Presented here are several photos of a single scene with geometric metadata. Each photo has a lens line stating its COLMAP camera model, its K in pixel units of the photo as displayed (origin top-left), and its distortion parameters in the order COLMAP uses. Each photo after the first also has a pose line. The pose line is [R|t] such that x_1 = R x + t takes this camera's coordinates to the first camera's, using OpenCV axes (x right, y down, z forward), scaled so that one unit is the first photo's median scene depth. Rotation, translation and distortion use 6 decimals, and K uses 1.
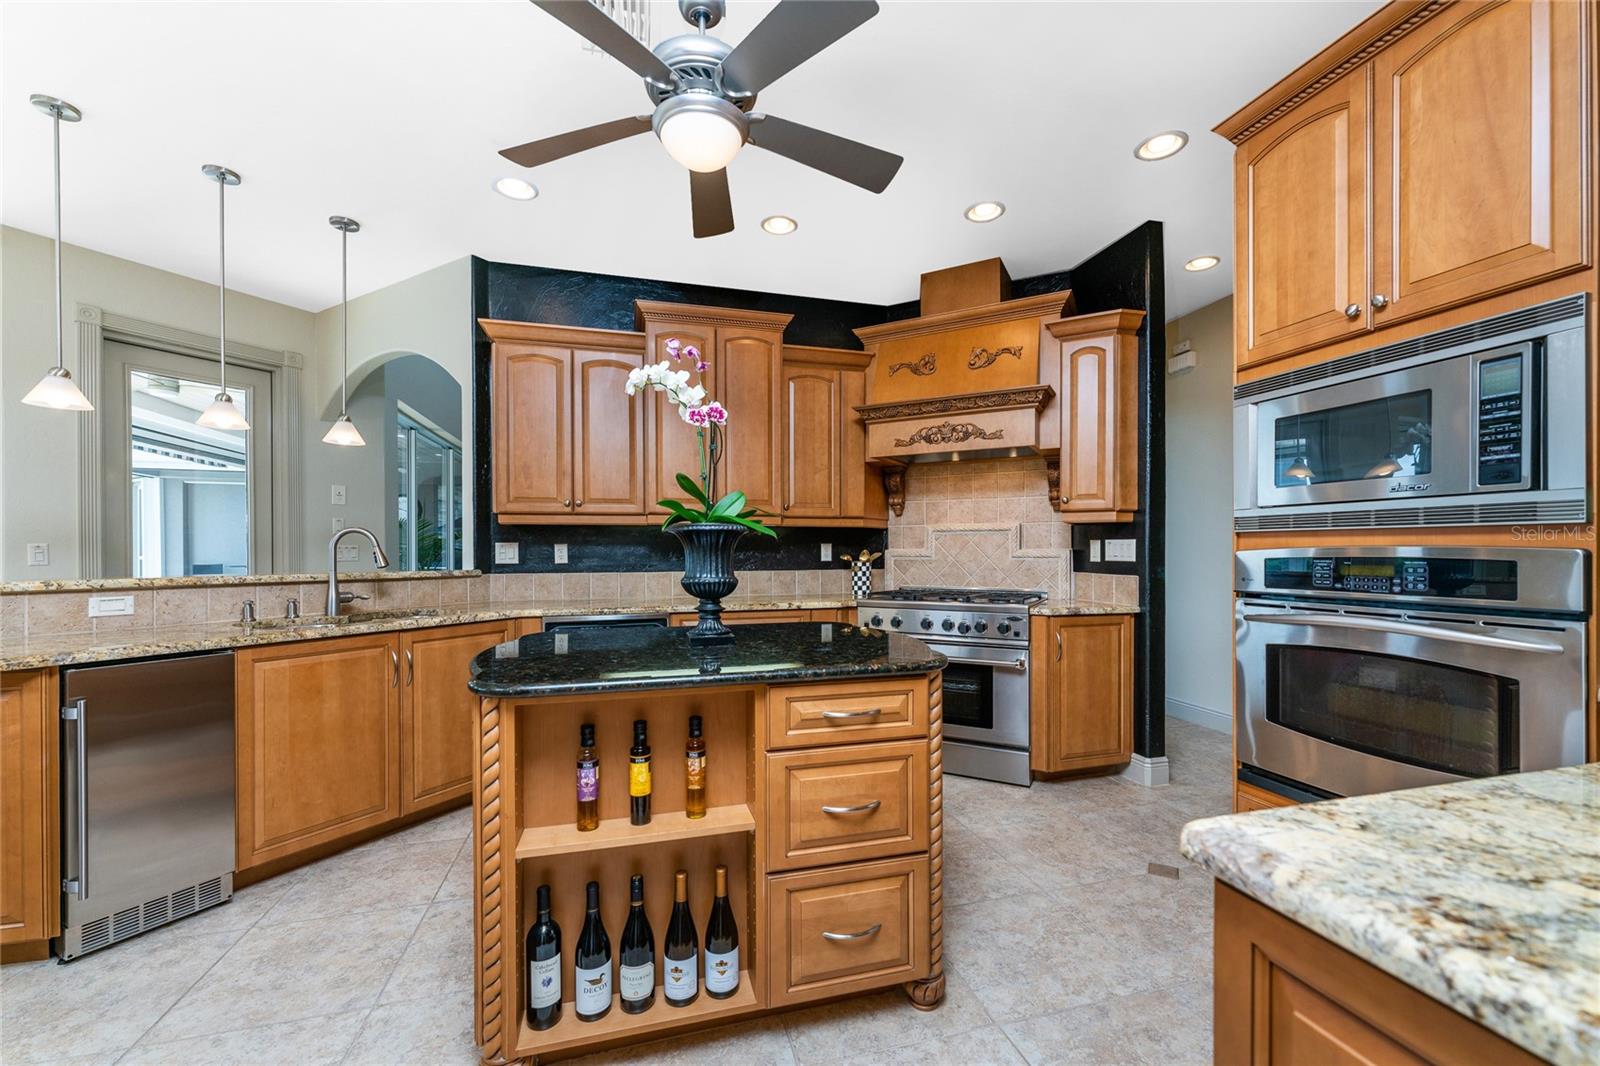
lens RADIAL K [[624.1, 0, 795.6], [0, 624.1, 554.8], [0, 0, 1]] dist [0.000753, 0.000118]
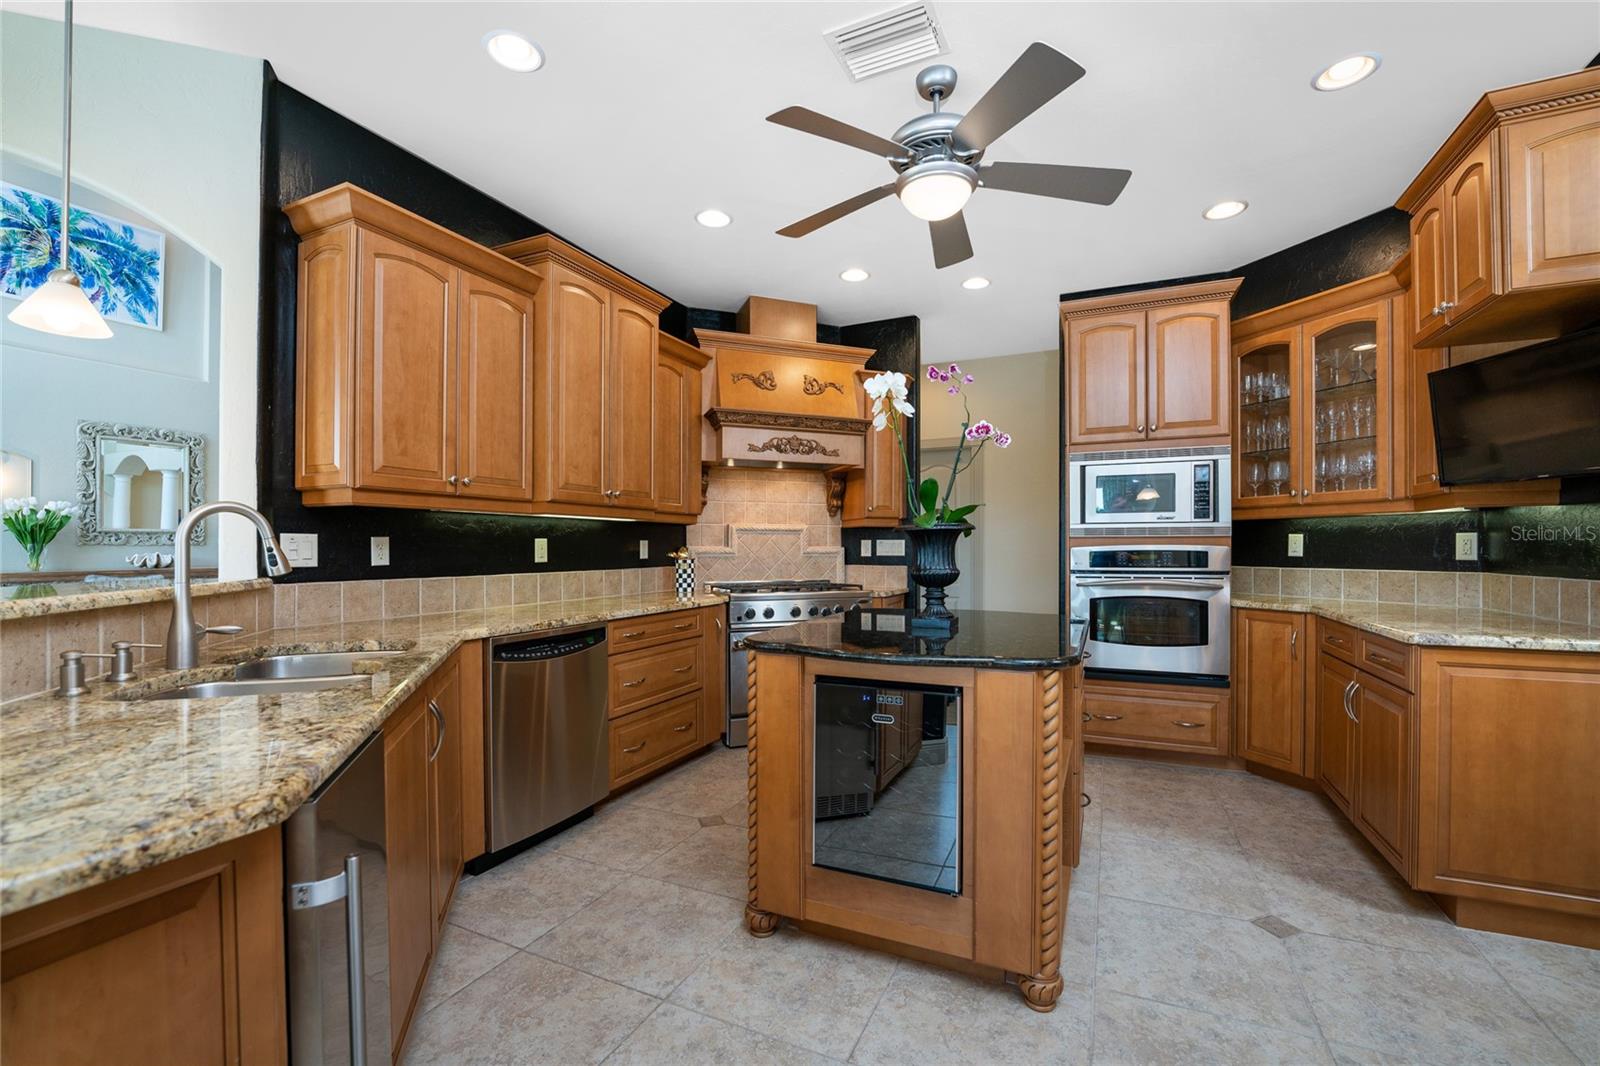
lens RADIAL K [[663.4, 0, 776.2], [0, 663.4, 550.5], [0, 0, 1]] dist [-0.014665, 0.000545]
pose [[0.656634, -0.000840, 0.754209, -0.706705], [0.005164, 0.999981, -0.003382, 0.002498], [-0.754192, 0.006116, 0.656626, 0.227824]]
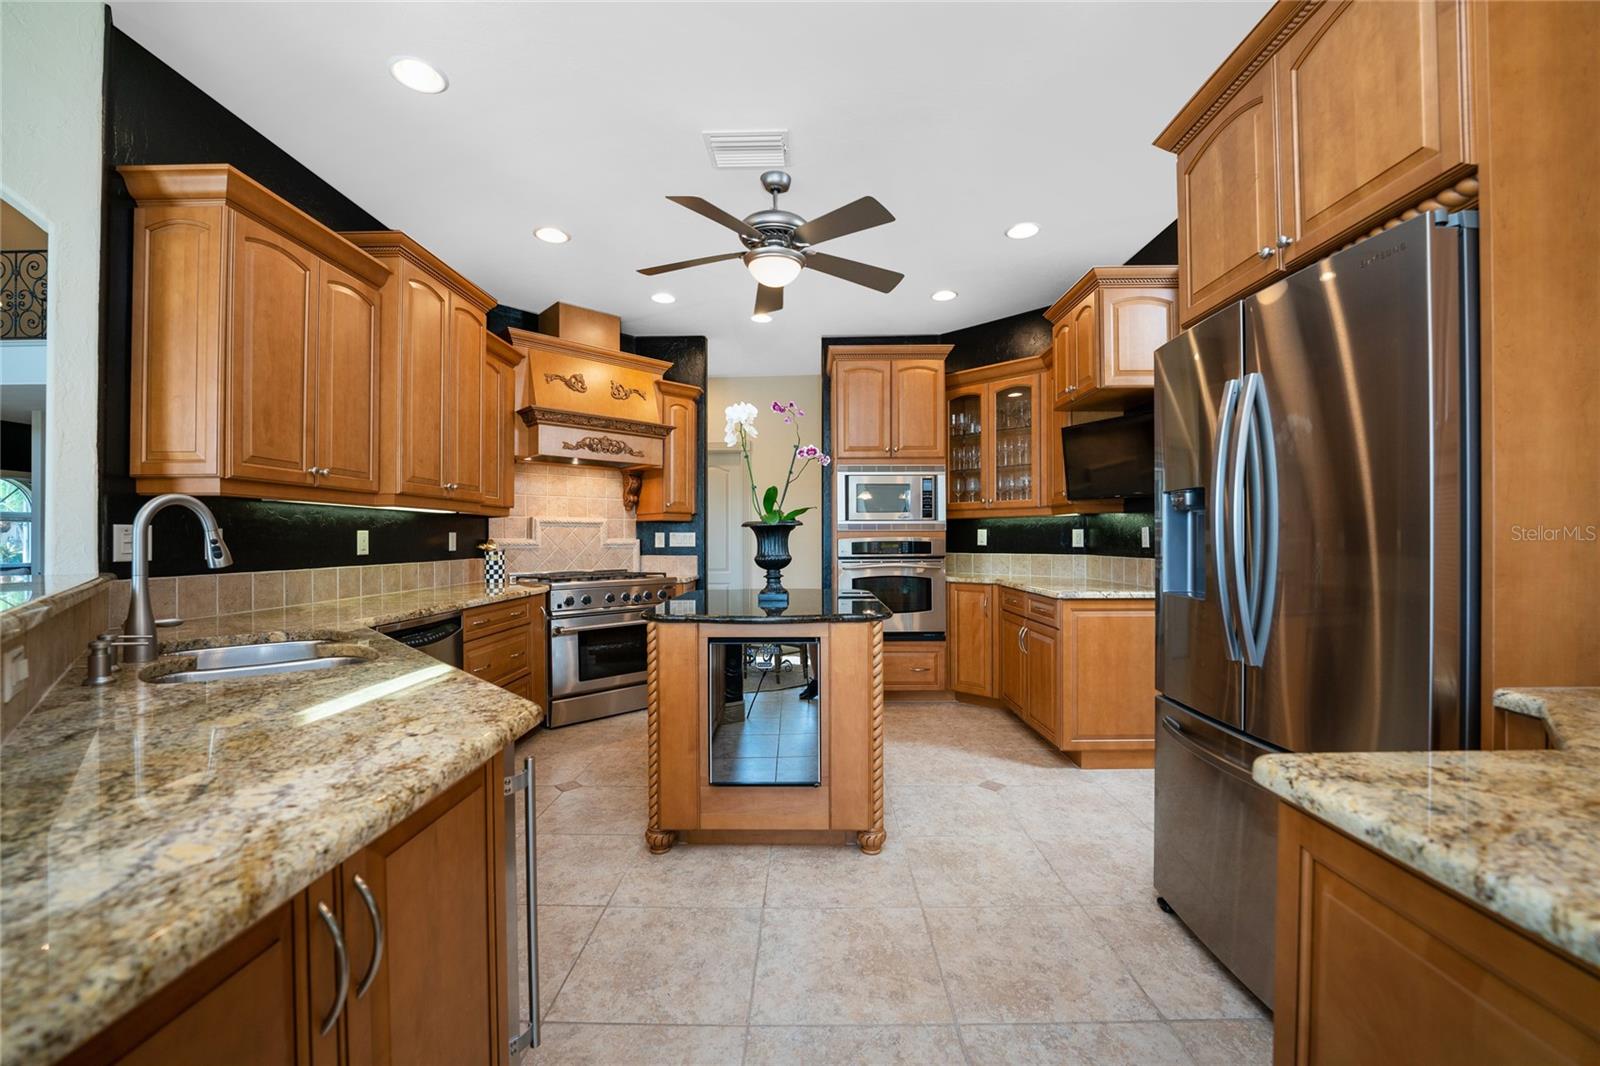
lens RADIAL K [[670.5, 0, 765.9], [0, 670.5, 539.4], [0, 0, 1]] dist [-0.000246, -0.000039]
pose [[0.311145, 0.001756, 0.950361, -0.940021], [0.008982, 0.999948, -0.004788, 0.002521], [-0.950320, 0.010026, 0.311113, 0.281926]]
